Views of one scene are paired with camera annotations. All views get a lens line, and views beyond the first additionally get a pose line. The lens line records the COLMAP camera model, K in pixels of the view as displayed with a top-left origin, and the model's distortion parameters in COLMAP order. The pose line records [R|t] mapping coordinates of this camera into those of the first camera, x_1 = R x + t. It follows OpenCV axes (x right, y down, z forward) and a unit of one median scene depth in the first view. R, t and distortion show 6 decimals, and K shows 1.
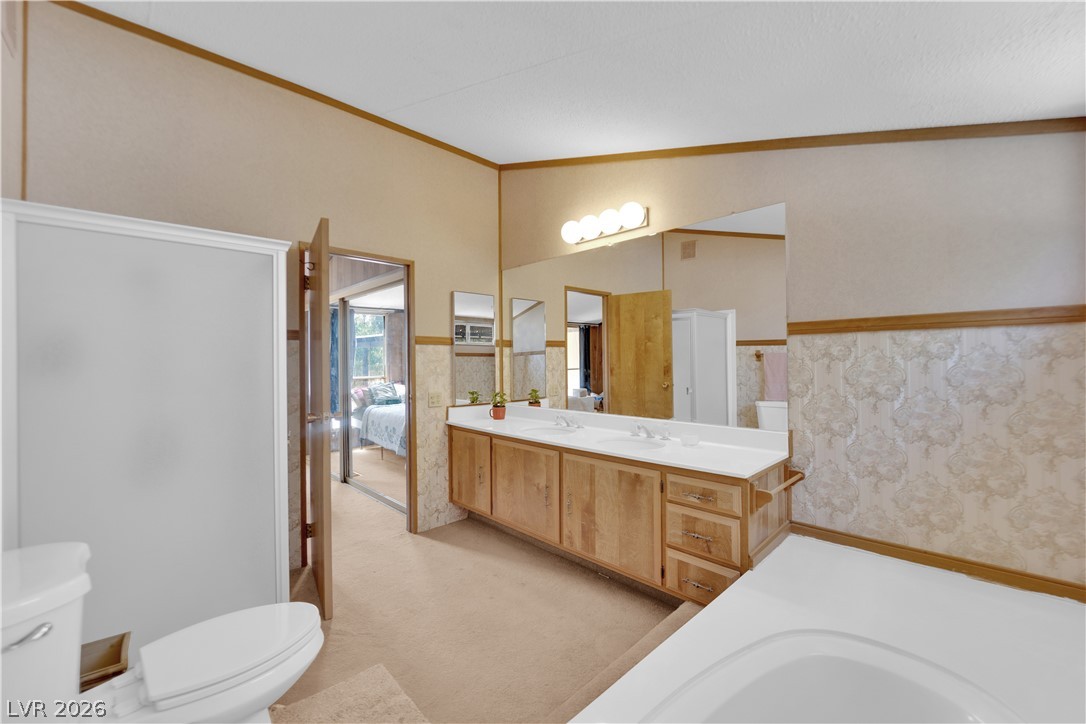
lens RADIAL K [[437.0, 0, 537.8], [0, 437.0, 361.3], [0, 0, 1]] dist [-0.013221, -0.000516]
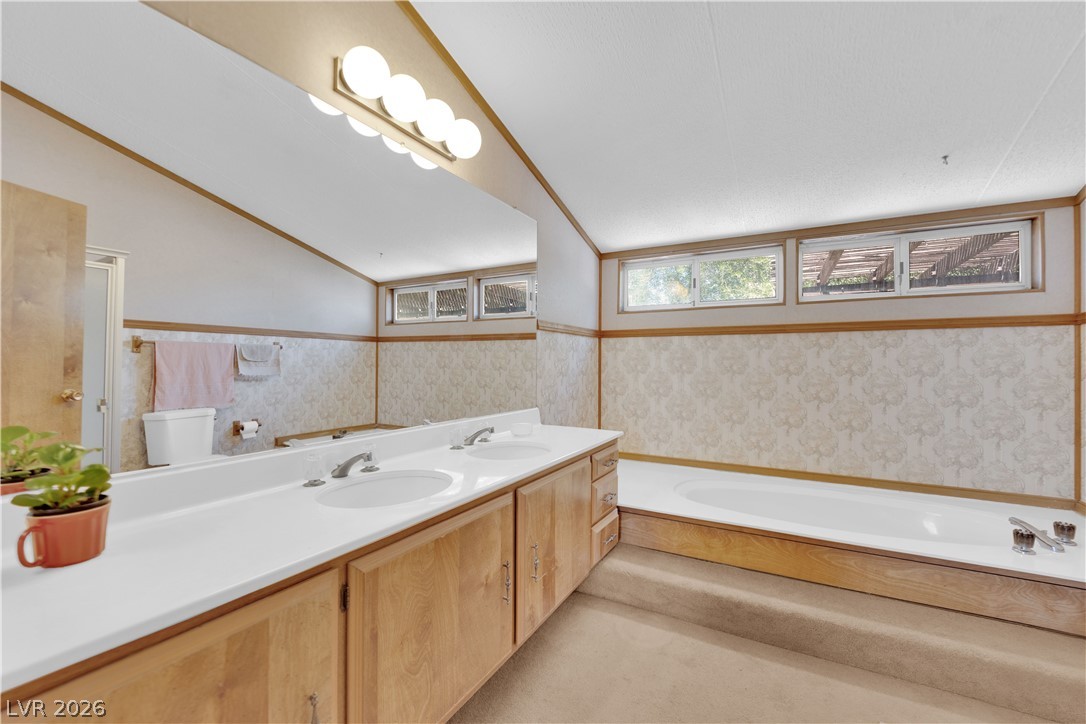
lens RADIAL K [[437.0, 0, 534.9], [0, 437.0, 357.1], [0, 0, 1]] dist [-0.013221, -0.000516]
pose [[-0.277603, 0.019681, 0.960494, -0.483715], [0.000350, 0.999792, -0.020385, 0.033570], [-0.960696, -0.005323, -0.277552, 1.037433]]
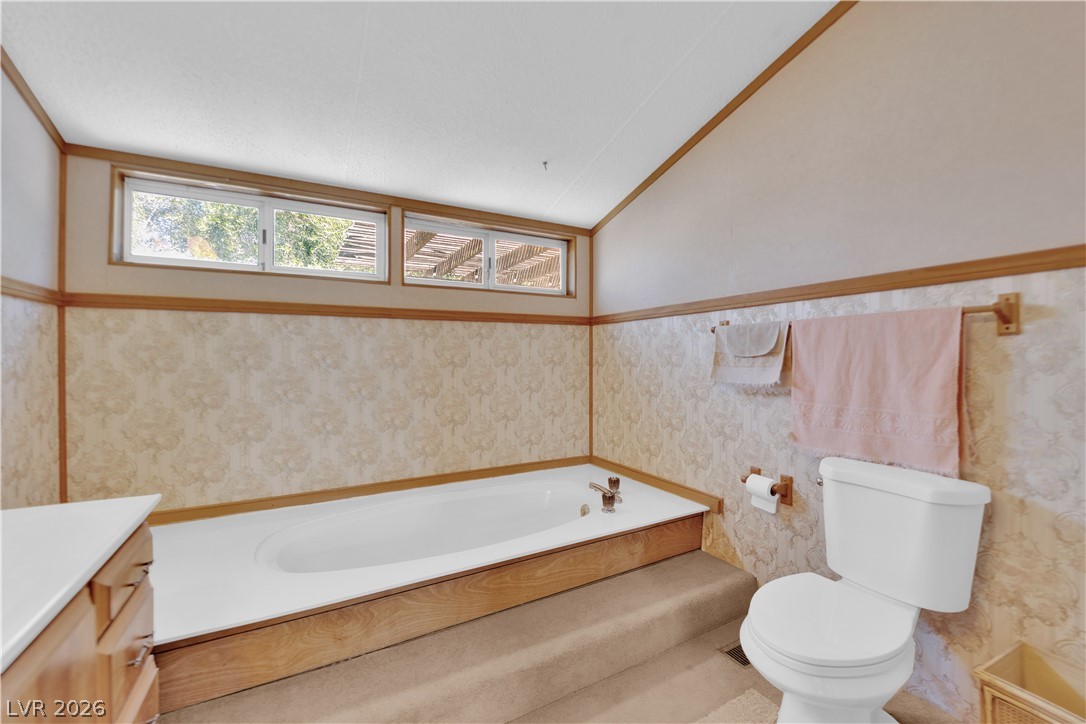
lens RADIAL K [[437.0, 0, 539.8], [0, 437.0, 357.4], [0, 0, 1]] dist [-0.013221, -0.000516]
pose [[-0.968351, 0.010029, 0.249390, -0.222730], [0.010776, 0.999941, 0.001632, 0.034677], [-0.249359, 0.004267, -0.968402, 0.961543]]
